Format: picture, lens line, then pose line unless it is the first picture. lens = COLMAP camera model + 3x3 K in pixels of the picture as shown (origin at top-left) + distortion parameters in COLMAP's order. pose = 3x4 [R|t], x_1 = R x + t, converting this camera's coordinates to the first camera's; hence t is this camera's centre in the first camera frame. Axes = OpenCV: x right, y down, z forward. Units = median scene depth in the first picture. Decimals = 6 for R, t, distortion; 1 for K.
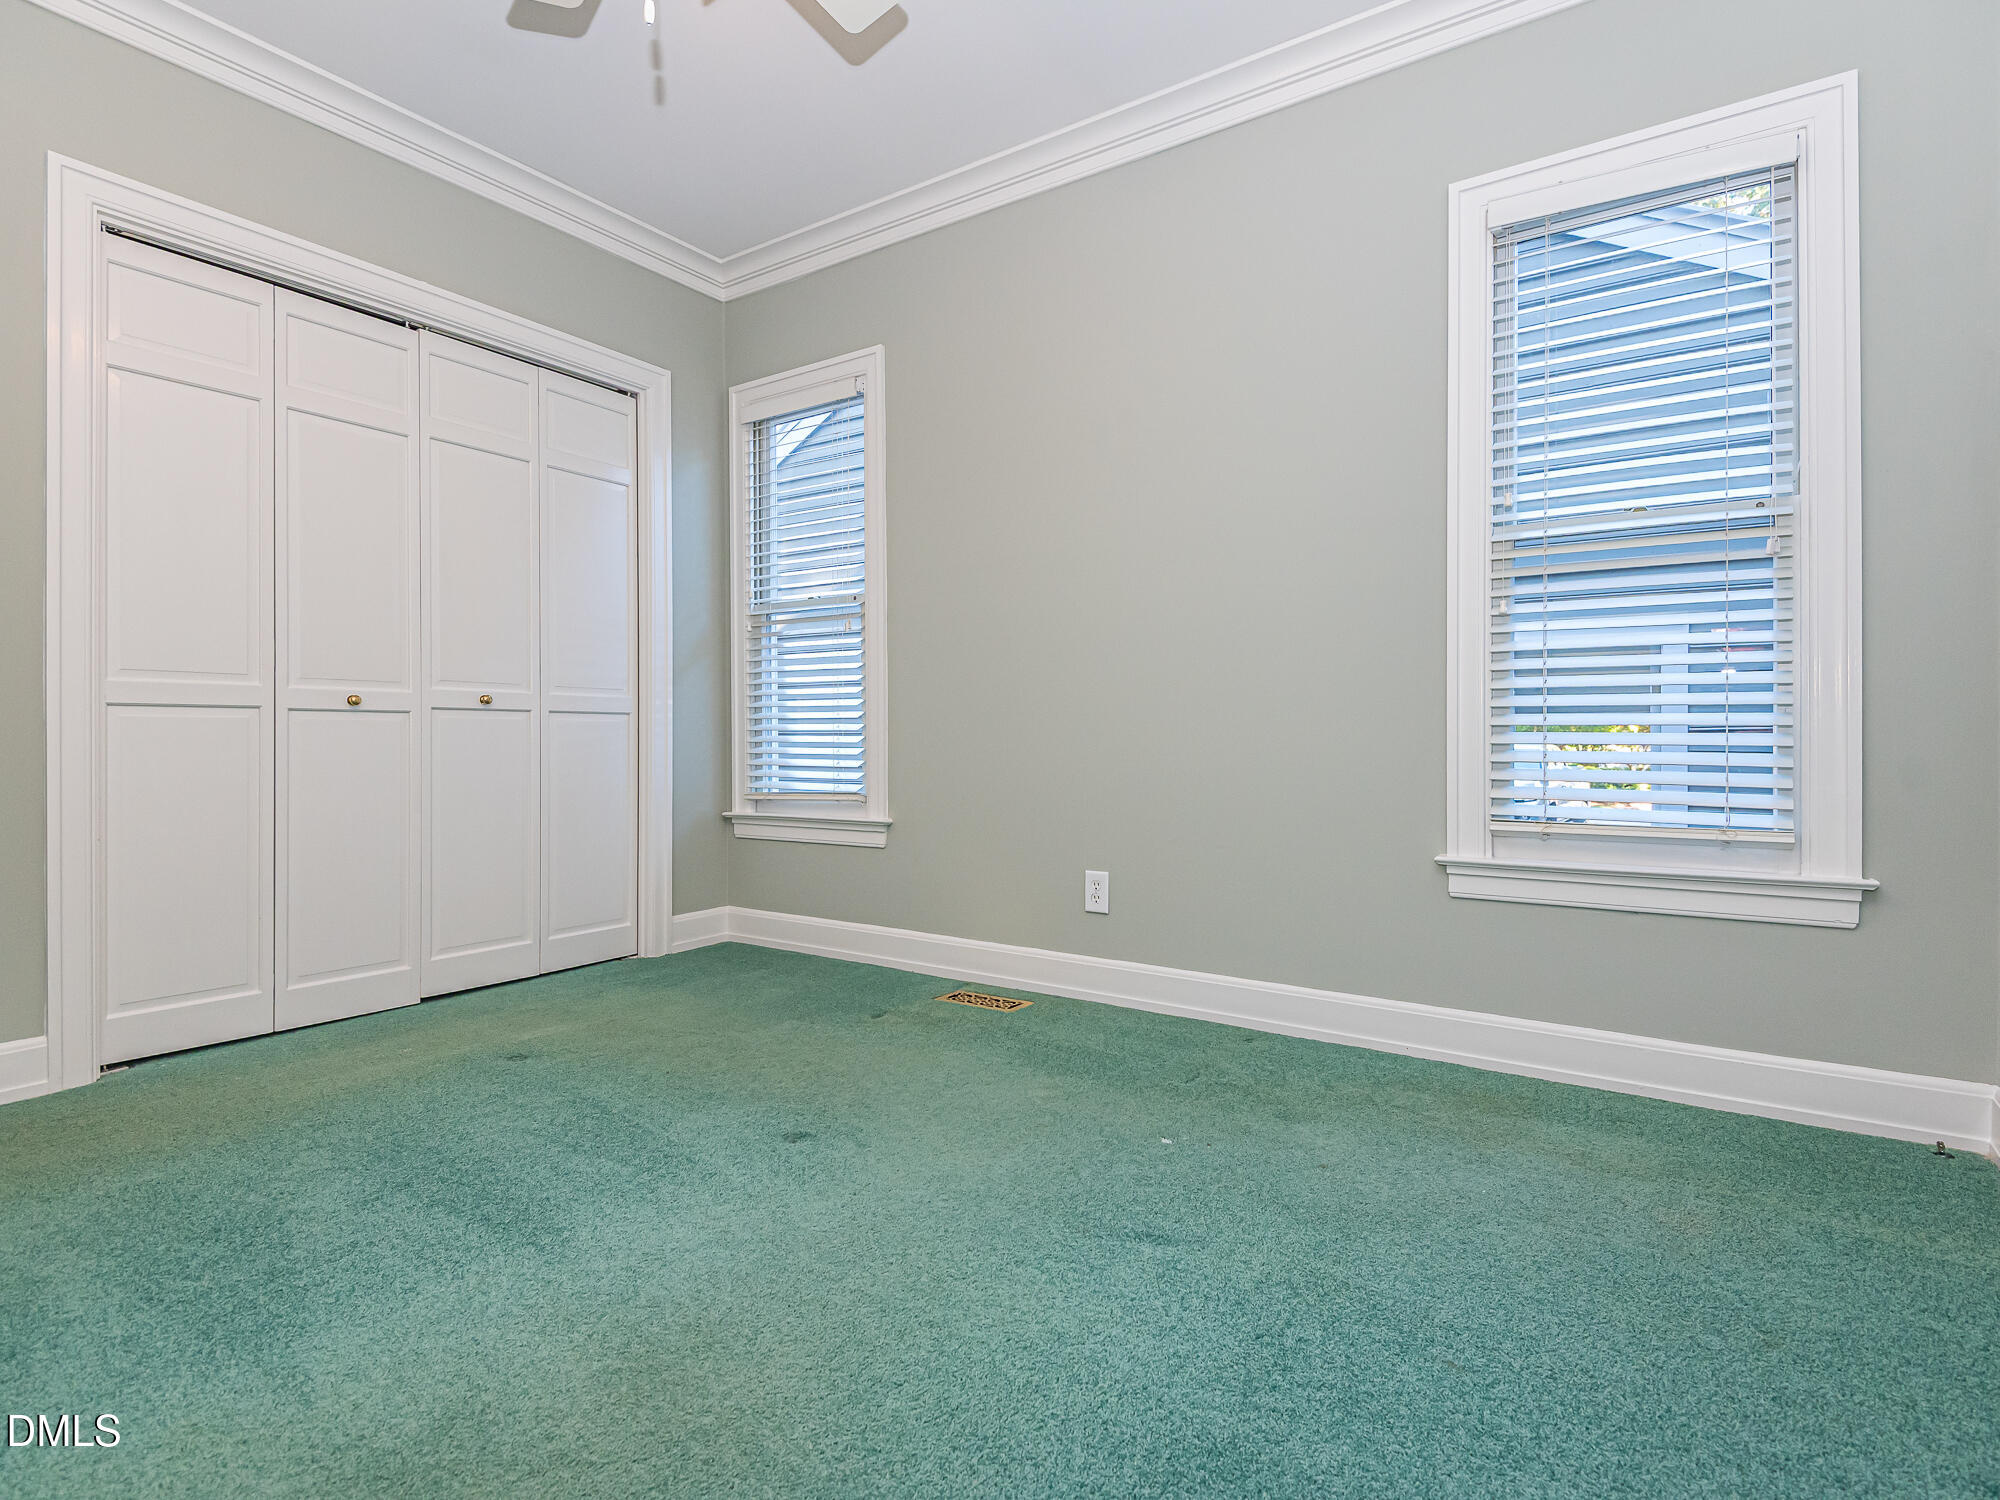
lens RADIAL K [[1037.4, 0, 1003.4], [0, 1037.4, 748.7], [0, 0, 1]] dist [0.022834, -0.026900]
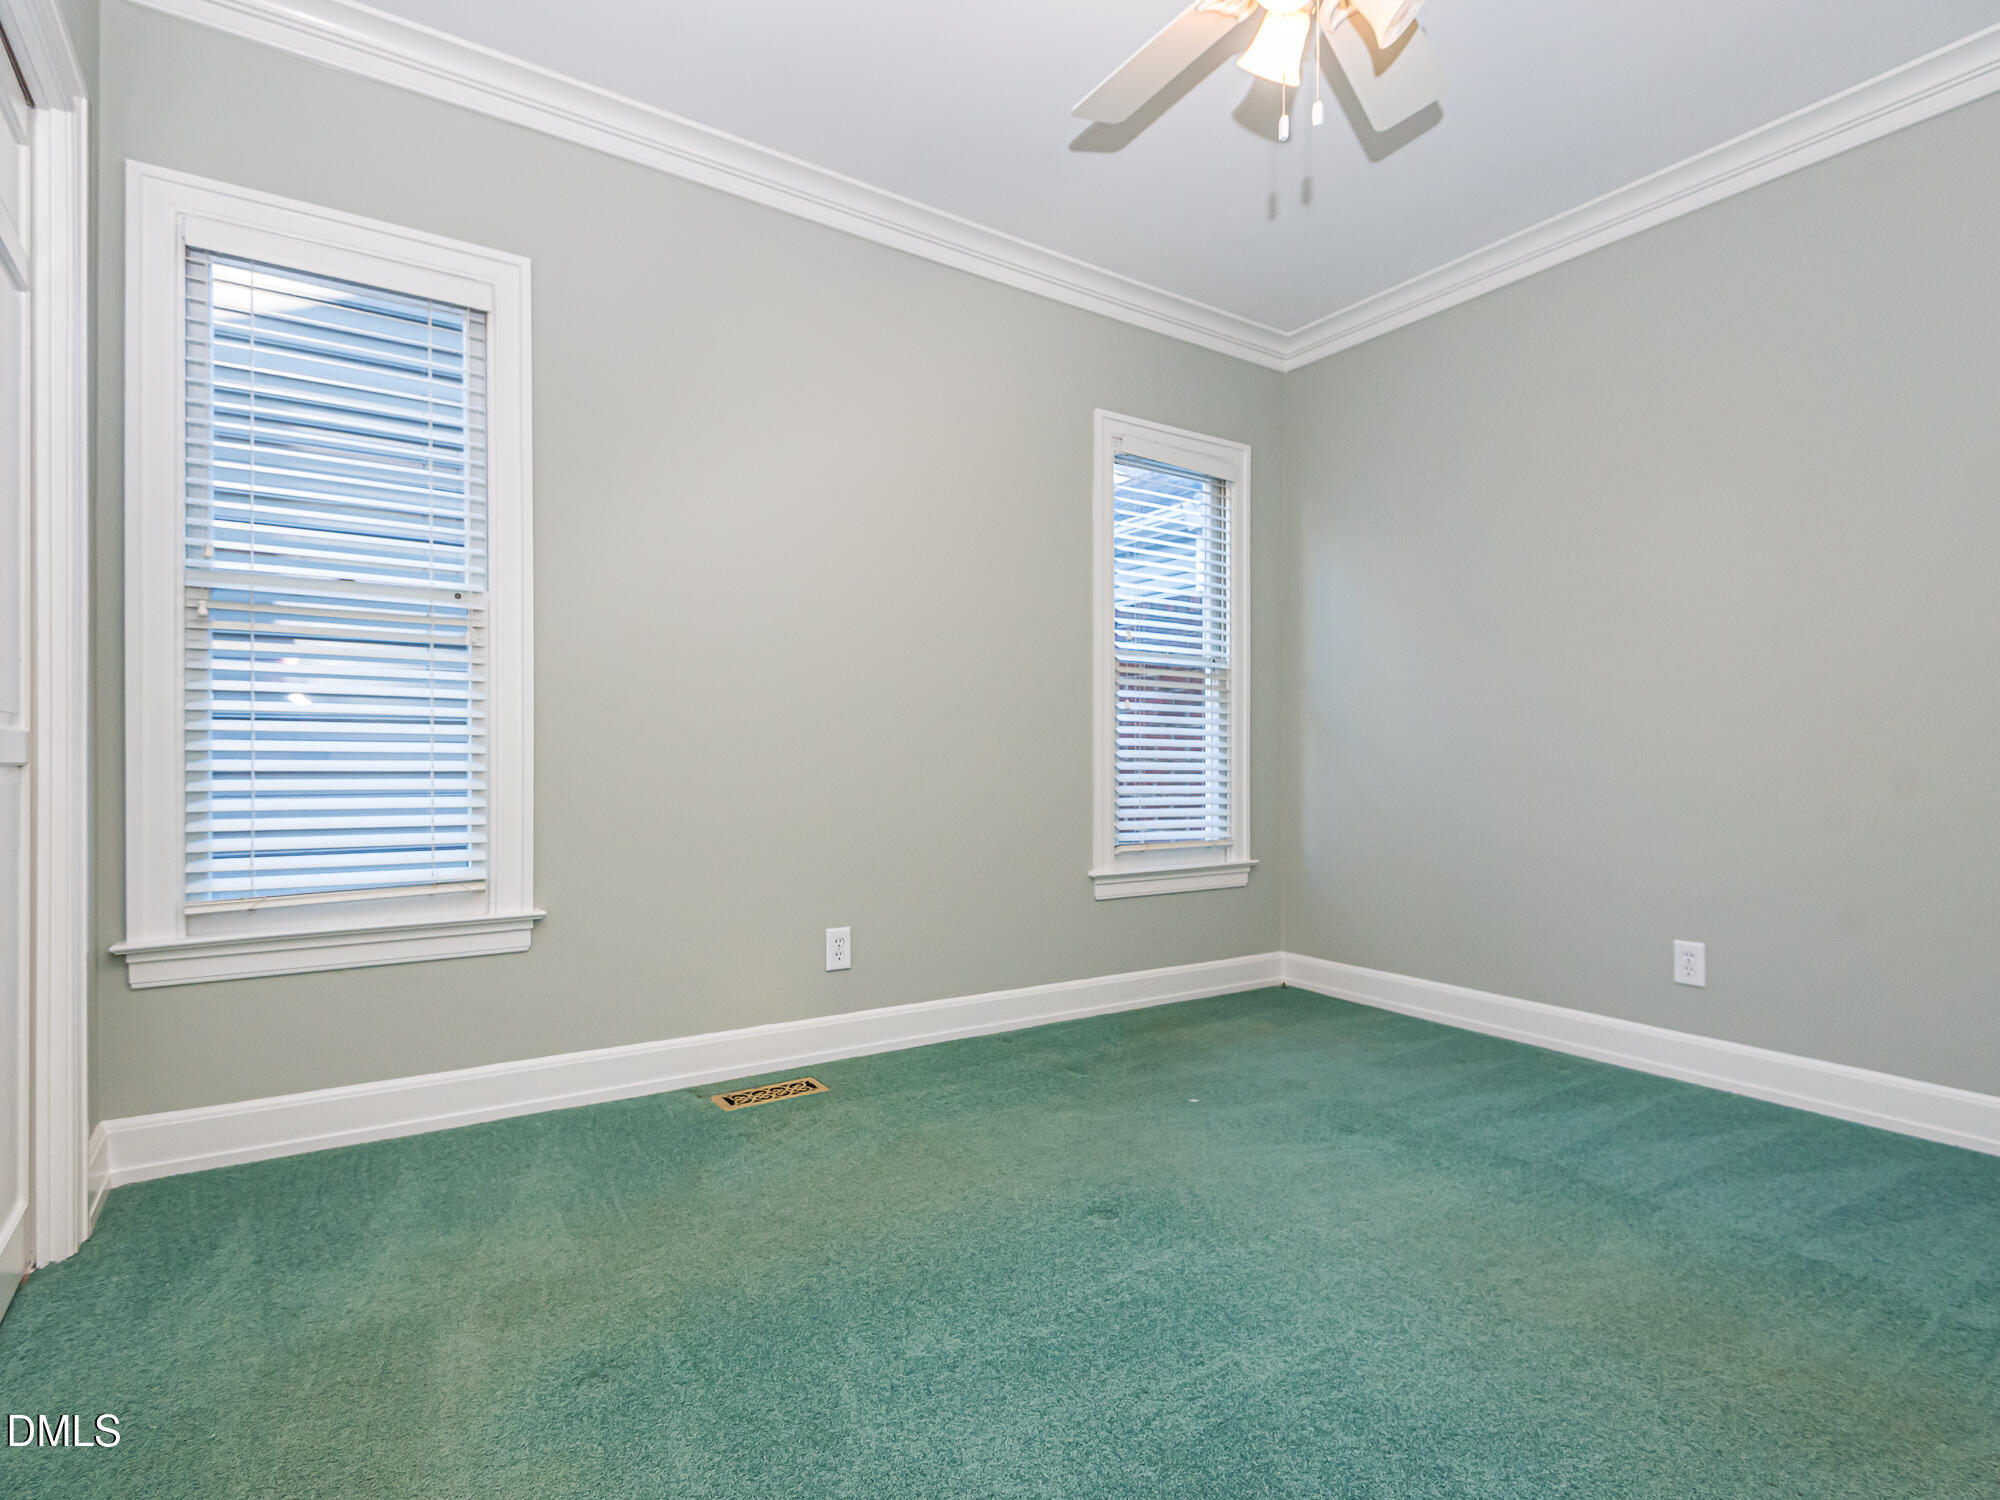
lens RADIAL K [[953.3, 0, 1023.4], [0, 953.3, 793.0], [0, 0, 1]] dist [0.031133, -0.018562]
pose [[0.379008, -0.007363, 0.925364, -0.690490], [0.023390, 0.999725, -0.001626, -0.006075], [-0.925098, 0.022260, 0.379076, 0.485166]]
